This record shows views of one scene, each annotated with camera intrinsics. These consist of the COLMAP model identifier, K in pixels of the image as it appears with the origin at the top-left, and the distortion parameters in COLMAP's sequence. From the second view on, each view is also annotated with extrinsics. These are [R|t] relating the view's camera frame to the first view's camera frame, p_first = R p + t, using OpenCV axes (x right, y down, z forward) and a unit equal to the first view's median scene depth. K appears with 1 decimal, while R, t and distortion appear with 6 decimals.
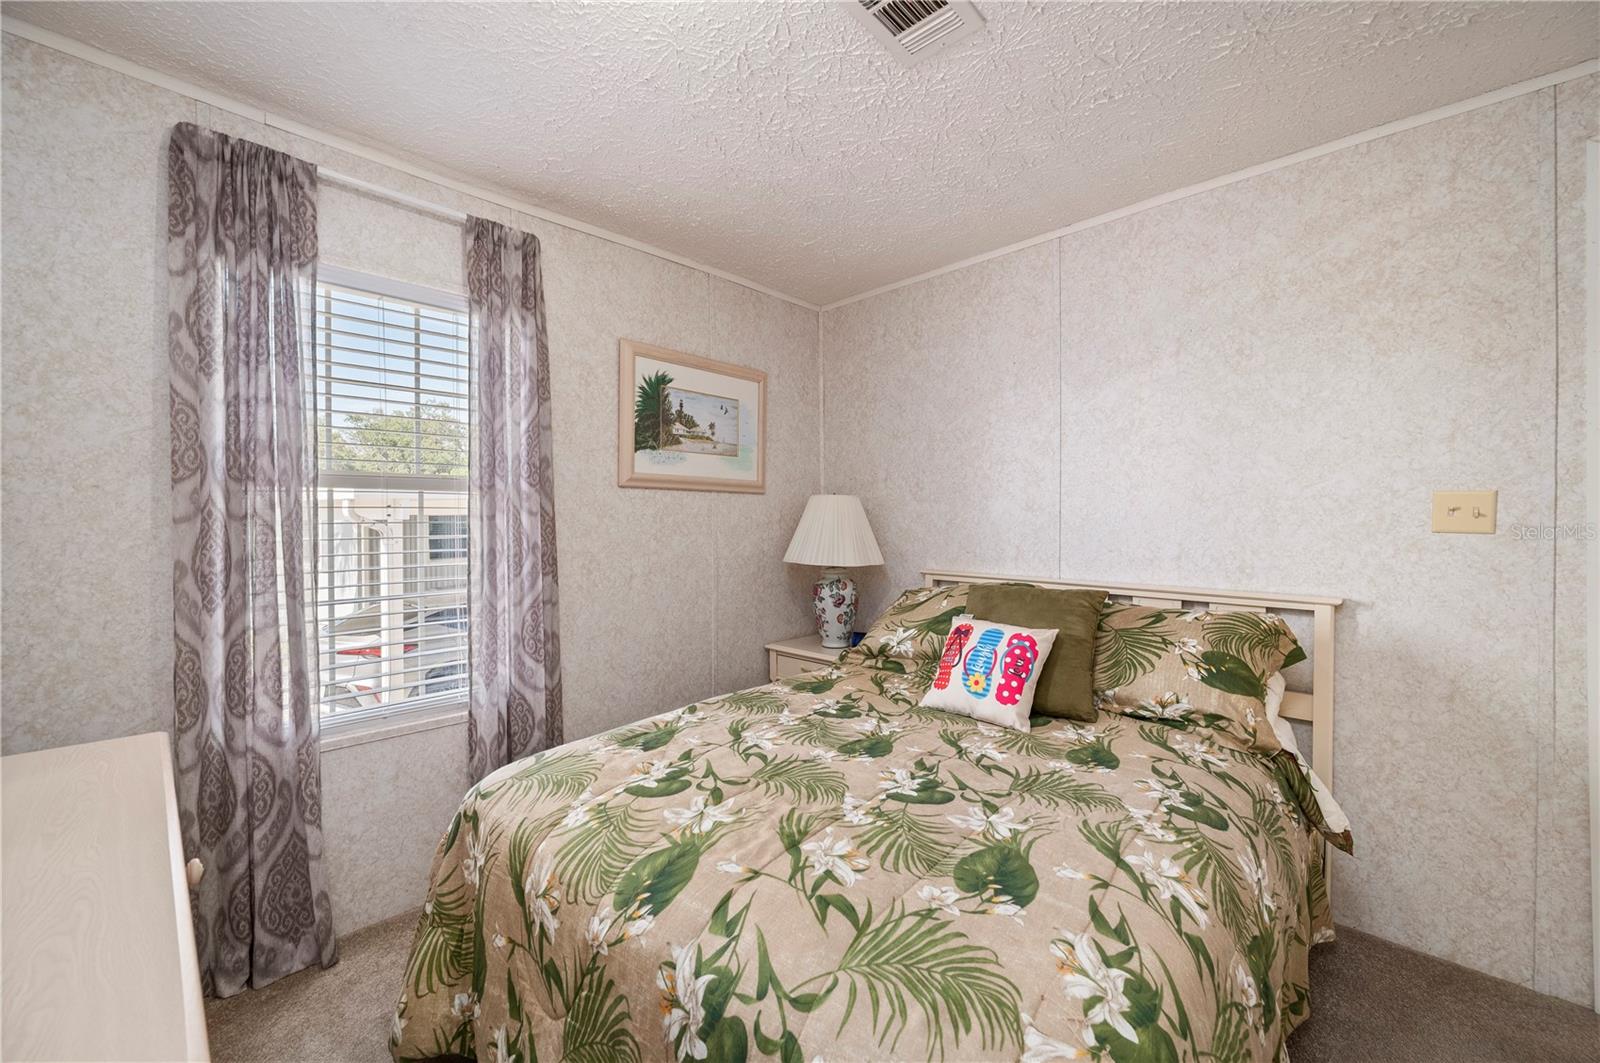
lens RADIAL K [[635.6, 0, 804.6], [0, 635.6, 543.4], [0, 0, 1]] dist [0.000160, -0.000115]
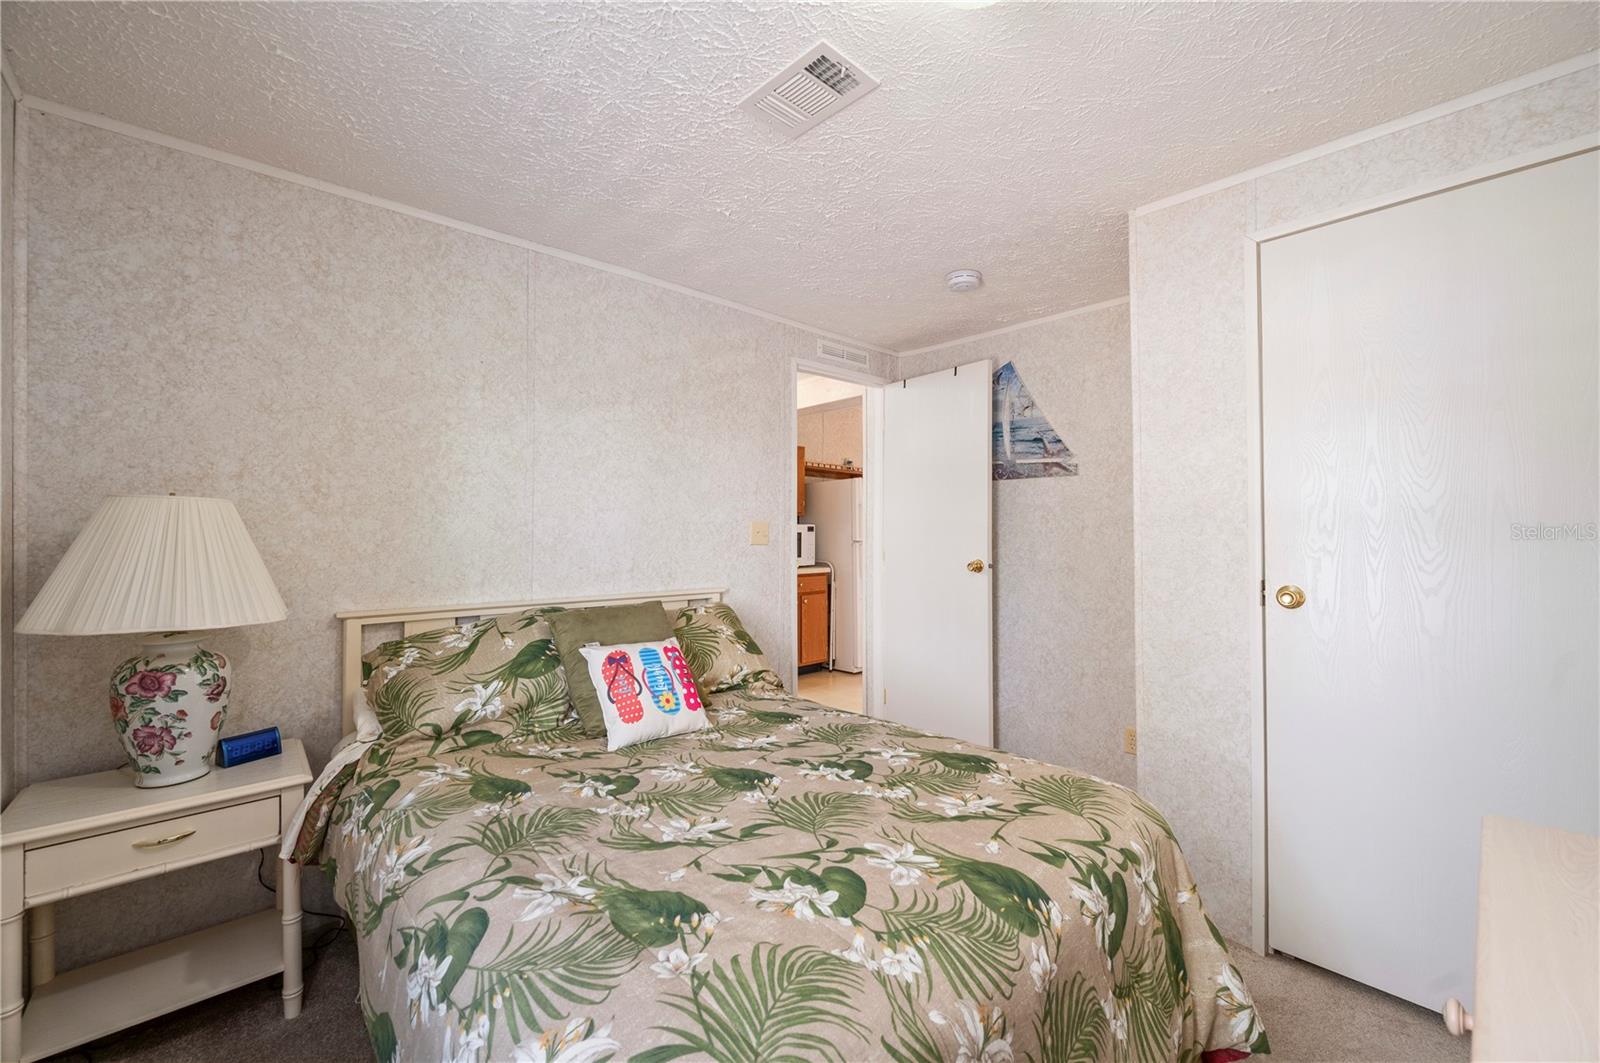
lens RADIAL K [[634.8, 0, 799.5], [0, 634.8, 544.9], [0, 0, 1]] dist [-0.000808, -0.000125]
pose [[0.068552, -0.018873, 0.997469, -0.709233], [0.037625, 0.999159, 0.016319, -0.038721], [-0.996938, 0.036411, 0.069205, 0.692693]]
